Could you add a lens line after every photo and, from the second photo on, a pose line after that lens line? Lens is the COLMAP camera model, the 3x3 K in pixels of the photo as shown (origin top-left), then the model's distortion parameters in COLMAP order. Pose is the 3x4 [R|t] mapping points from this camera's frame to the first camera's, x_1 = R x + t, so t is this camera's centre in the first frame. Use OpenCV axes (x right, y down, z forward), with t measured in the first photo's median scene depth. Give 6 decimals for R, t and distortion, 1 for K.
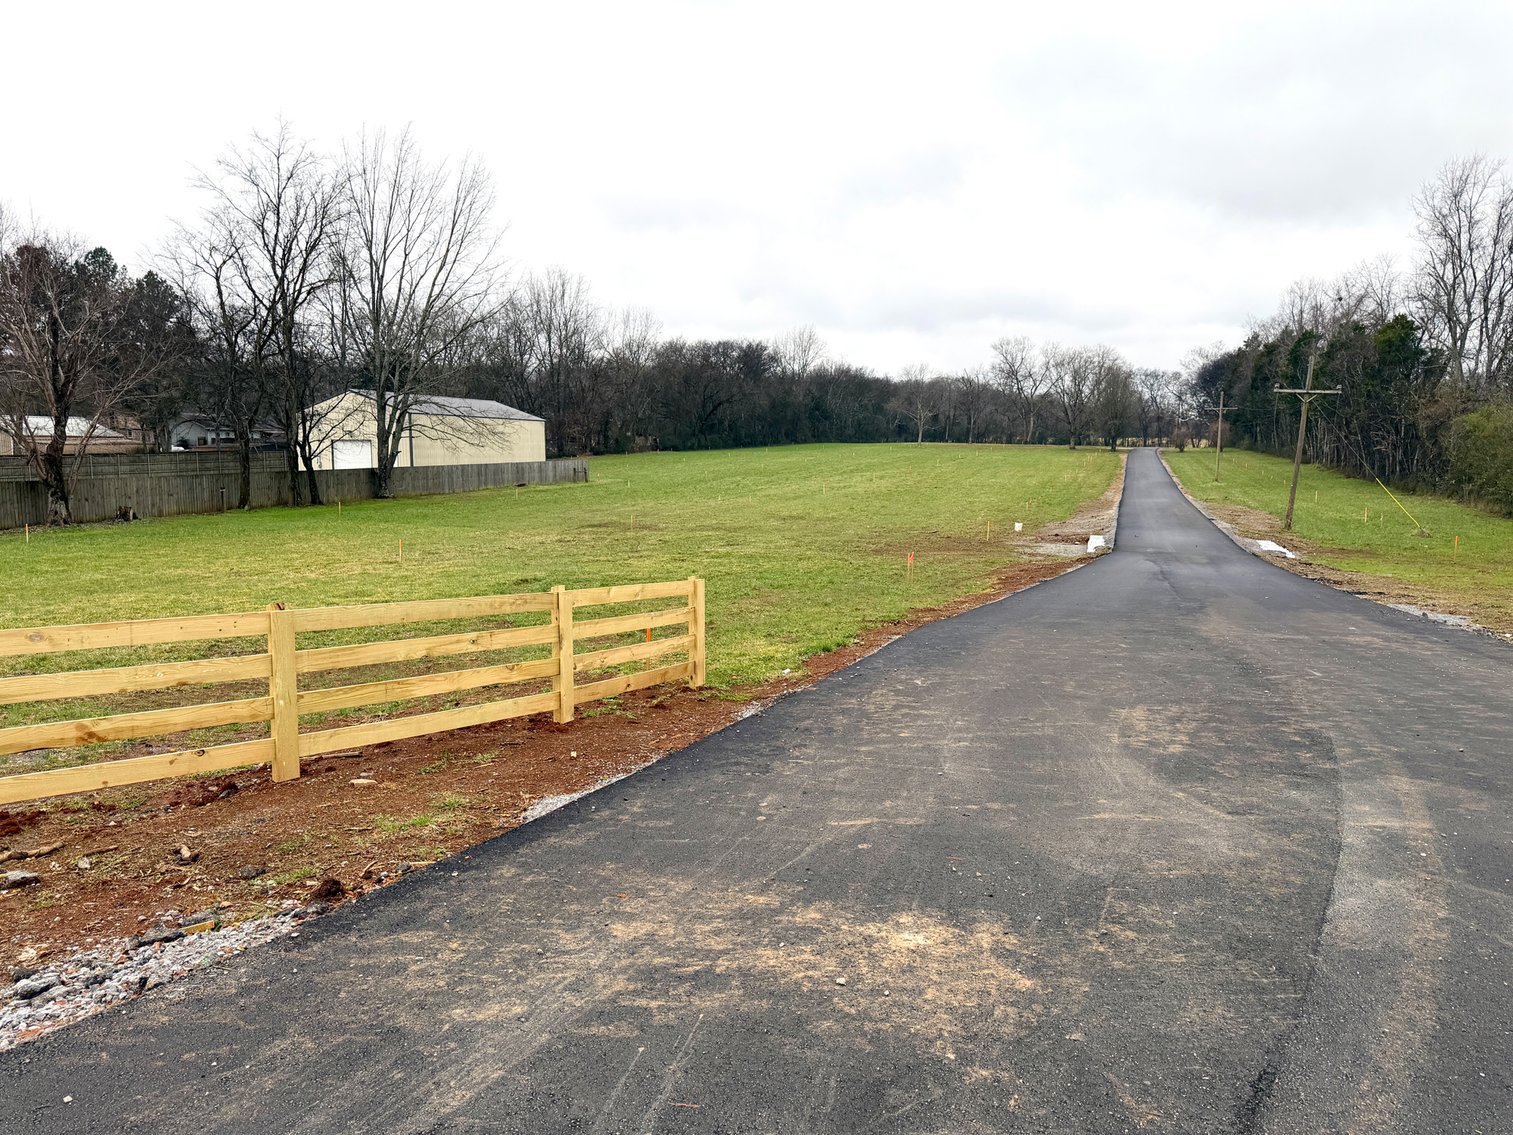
lens RADIAL K [[1043.8, 0, 781.3], [0, 1043.8, 567.3], [0, 0, 1]] dist [0.004406, -0.002258]
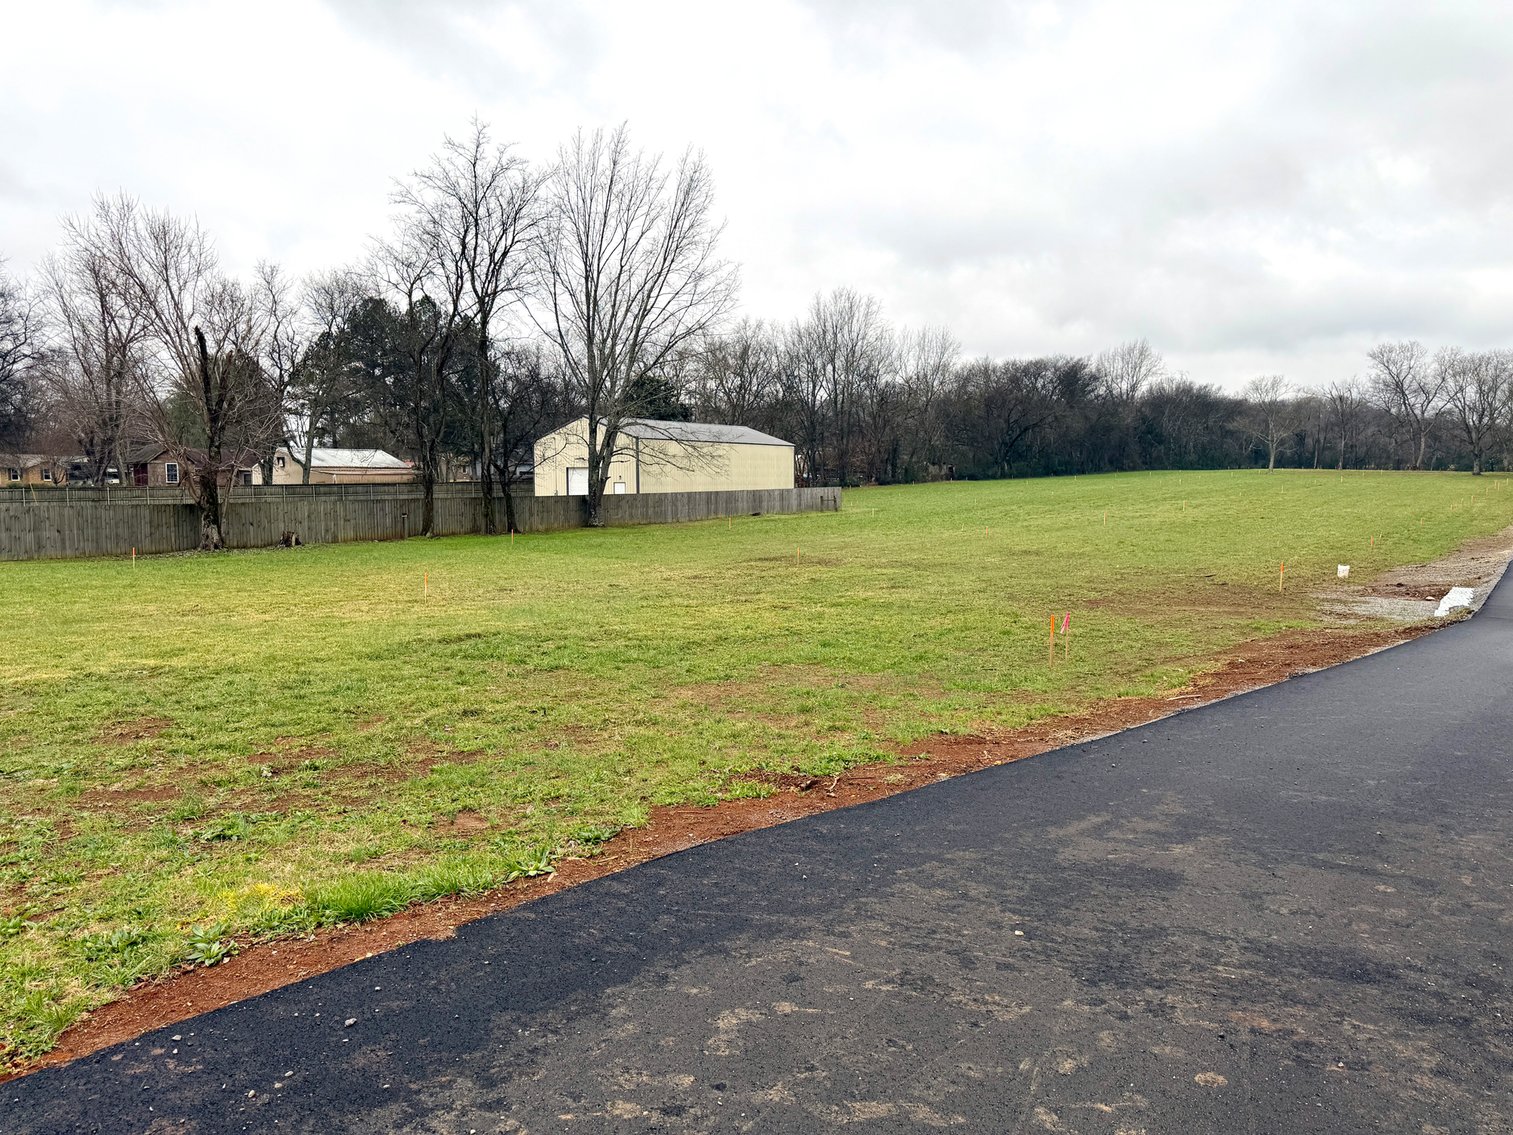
lens RADIAL K [[1038.4, 0, 756.5], [0, 1038.4, 567.5], [0, 0, 1]] dist [0.178664, -0.402437]
pose [[0.944328, 0.018816, -0.328466, 0.048650], [-0.029217, 0.999215, -0.026756, -0.006045], [0.327705, 0.034863, 0.944137, 0.115964]]
